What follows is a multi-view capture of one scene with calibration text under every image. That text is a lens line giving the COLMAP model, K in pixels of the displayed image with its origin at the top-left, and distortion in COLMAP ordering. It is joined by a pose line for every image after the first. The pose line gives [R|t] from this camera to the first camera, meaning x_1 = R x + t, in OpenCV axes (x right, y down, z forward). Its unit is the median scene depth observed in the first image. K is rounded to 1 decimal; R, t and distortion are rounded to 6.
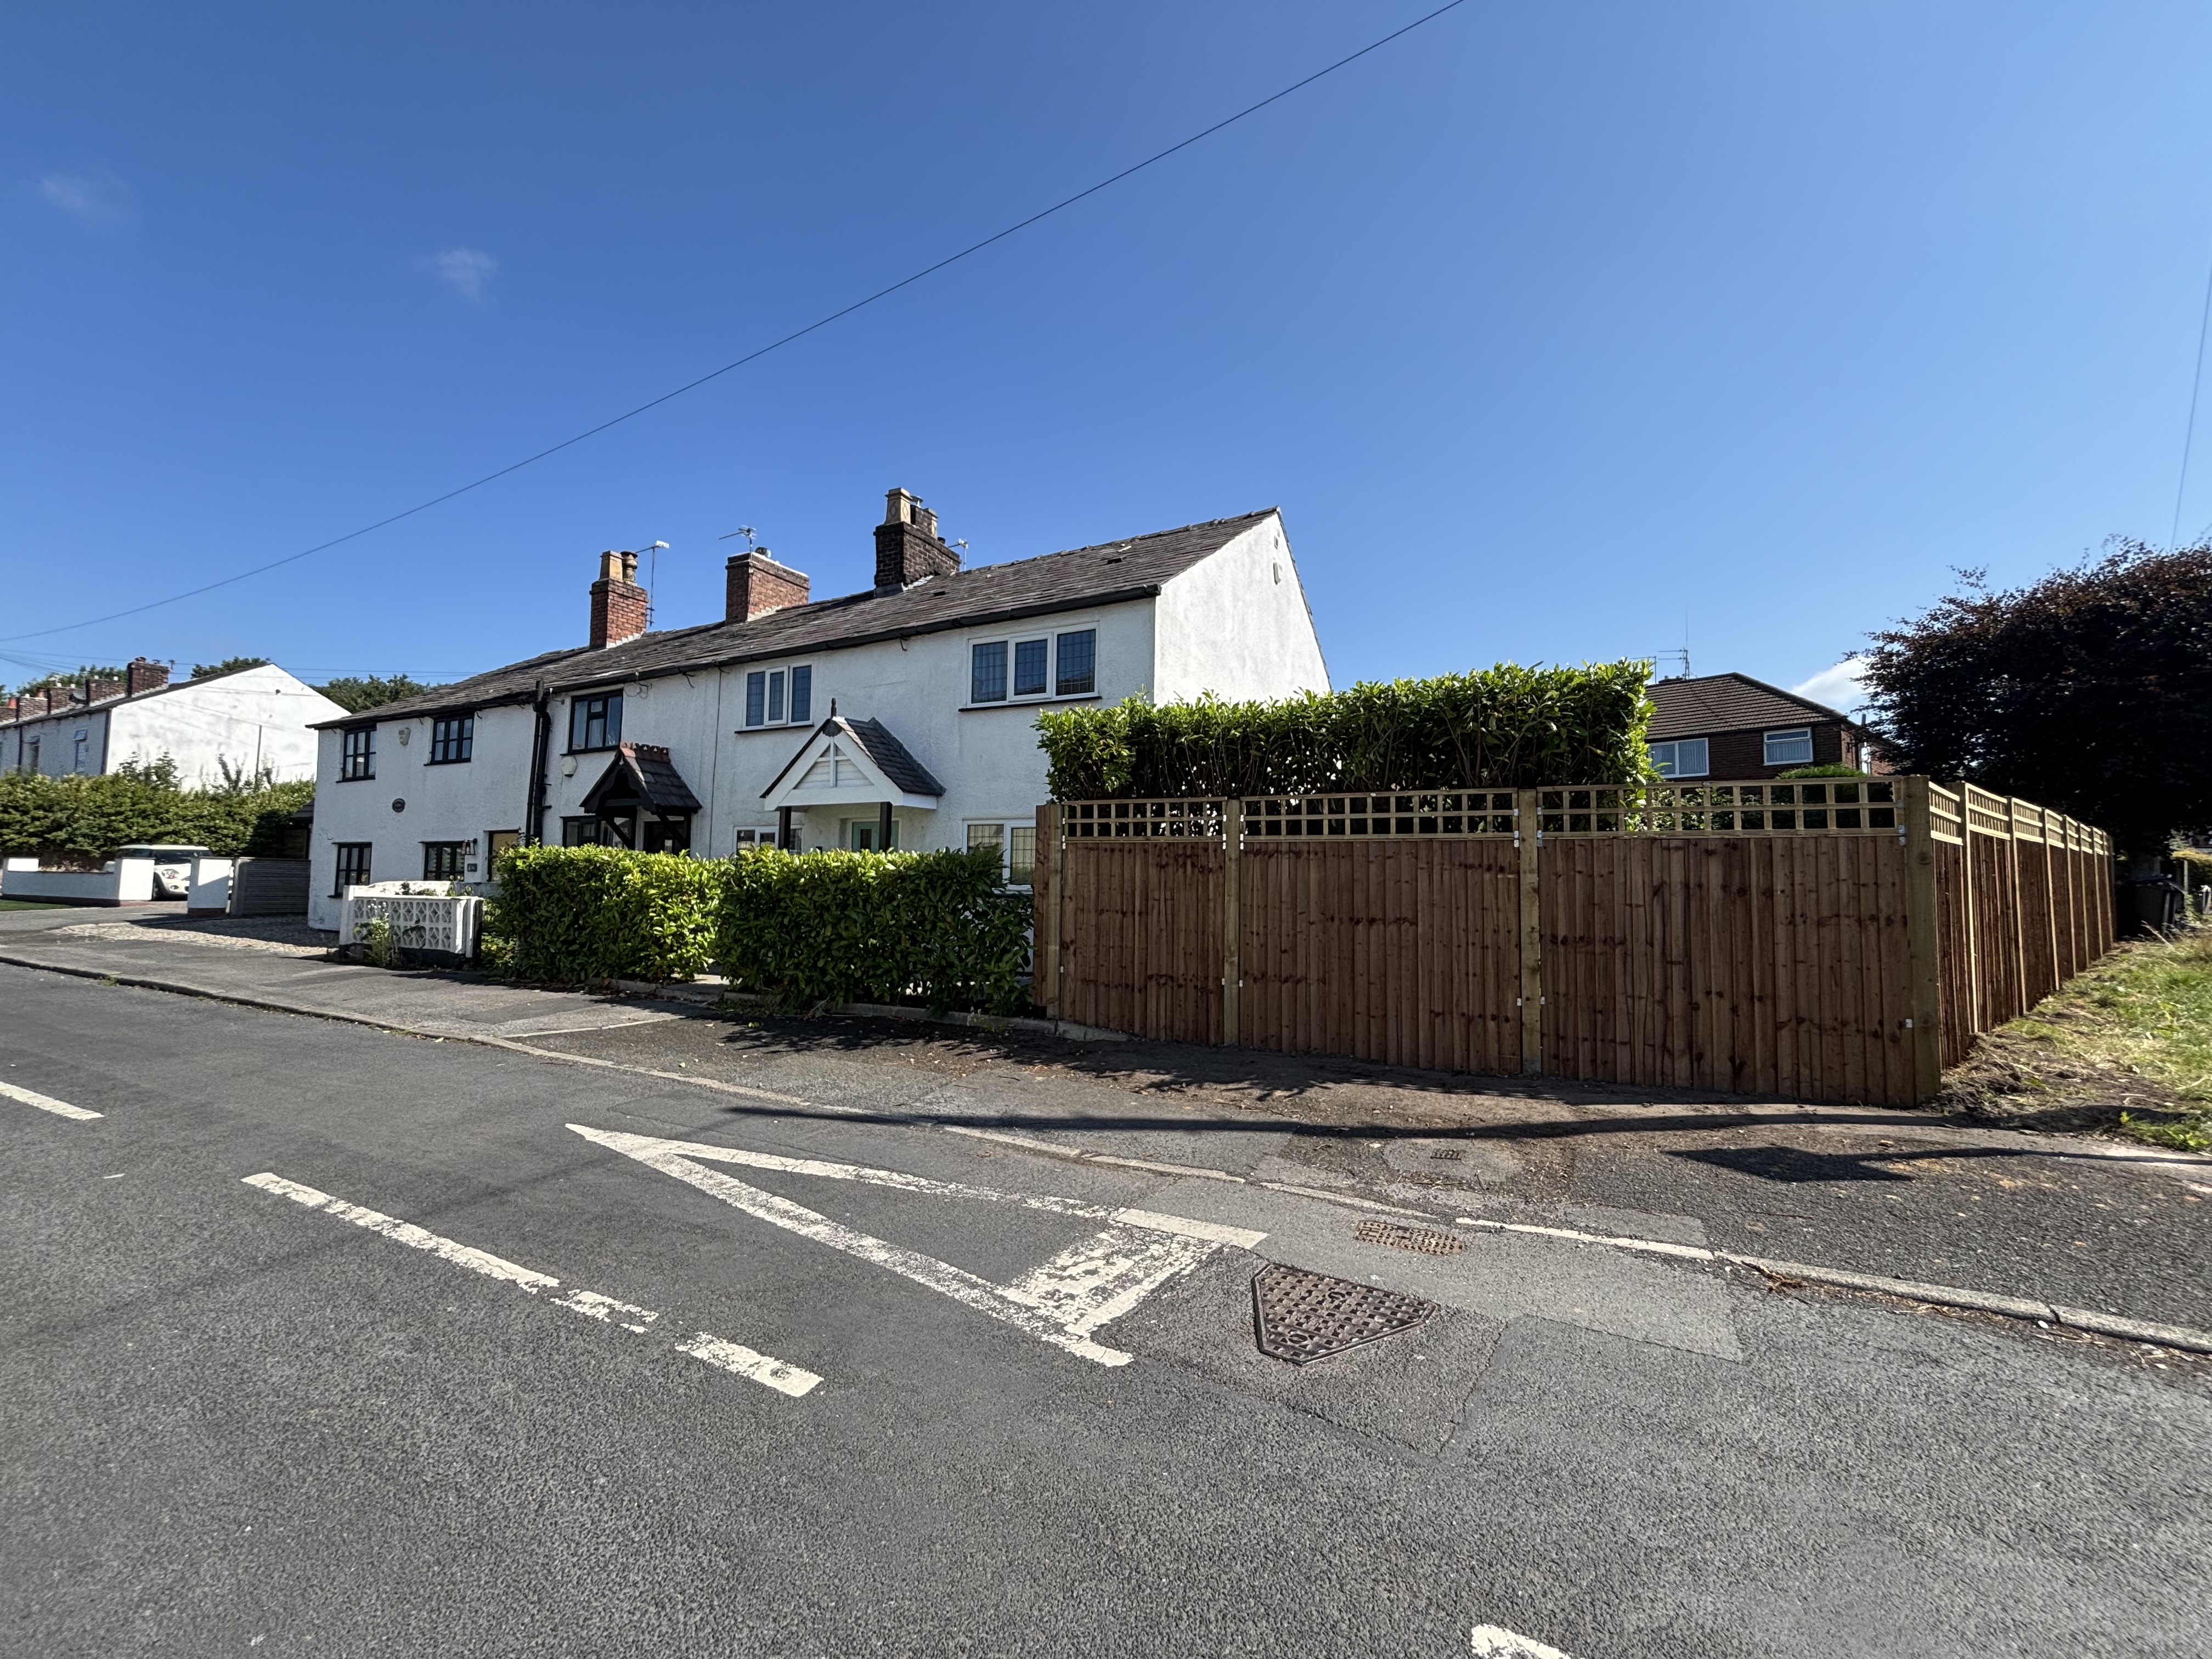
lens RADIAL K [[888.4, 0, 1116.3], [0, 888.4, 826.5], [0, 0, 1]] dist [-0.002848, -0.000772]
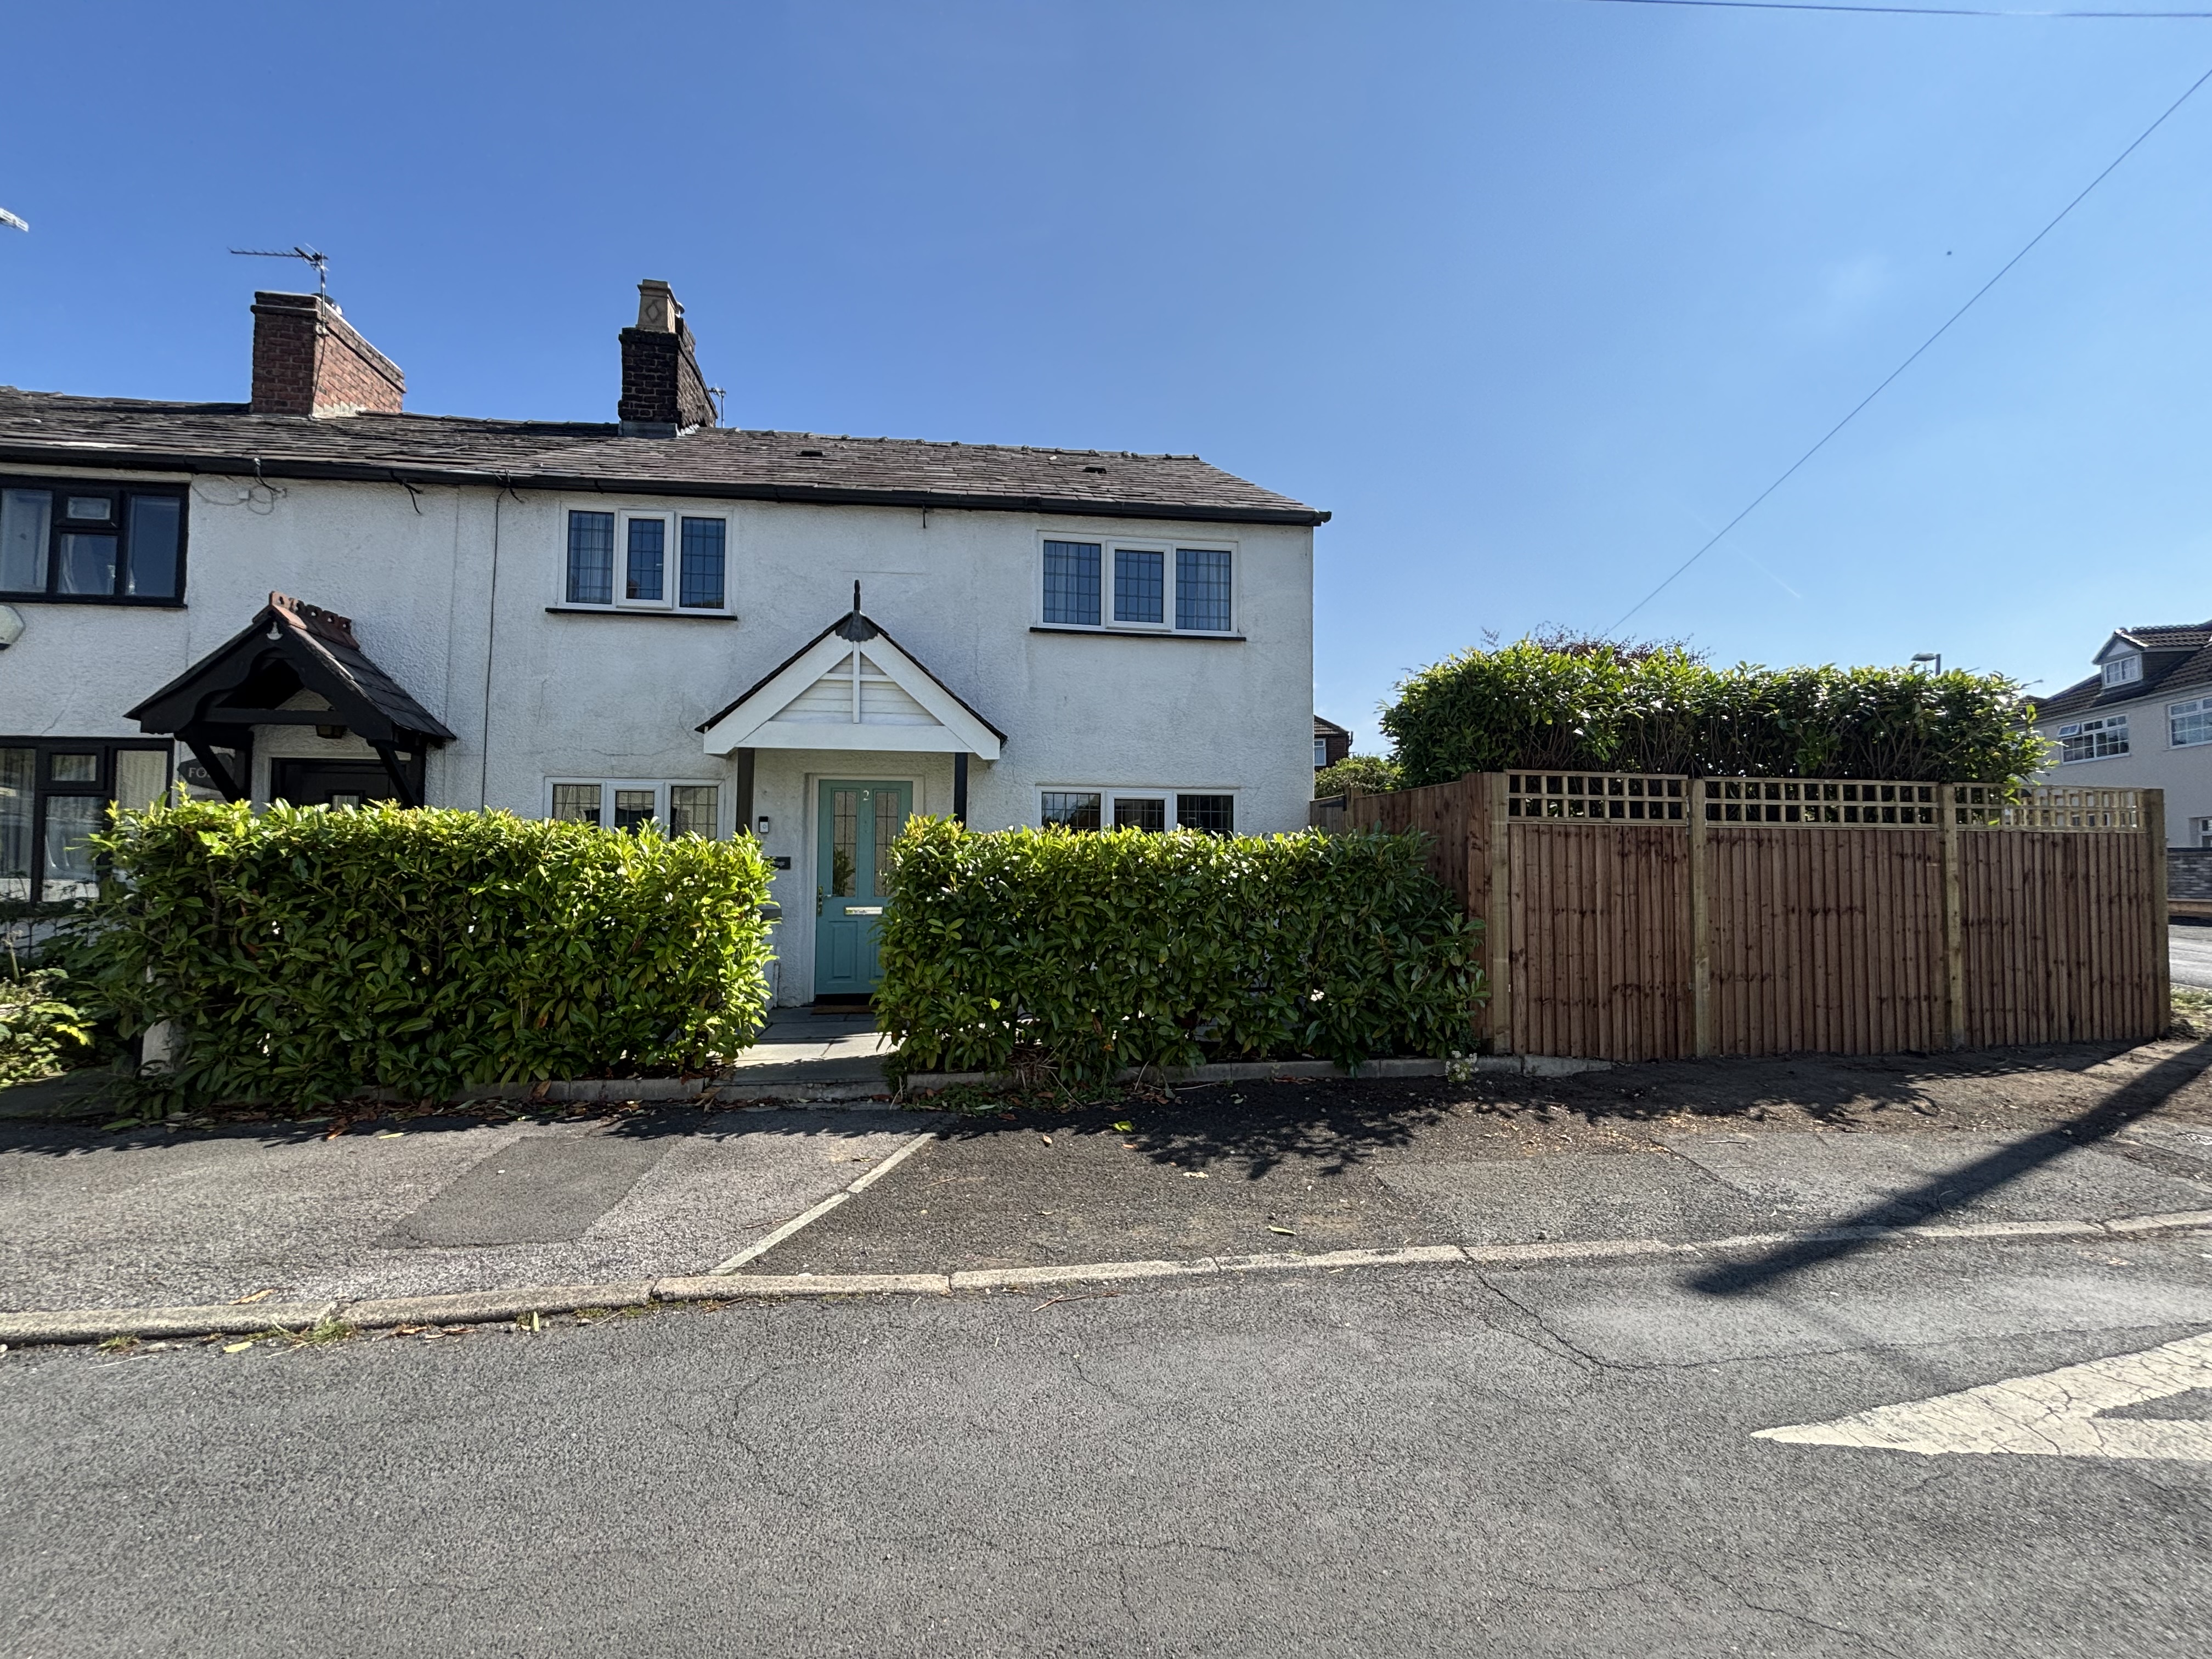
lens RADIAL K [[888.4, 0, 1110.0], [0, 888.4, 826.0], [0, 0, 1]] dist [-0.002848, -0.000772]
pose [[0.818043, 0.016129, 0.574932, -0.793644], [-0.031223, 0.999378, 0.016389, 0.018464], [-0.574310, -0.031358, 0.818037, 0.570906]]
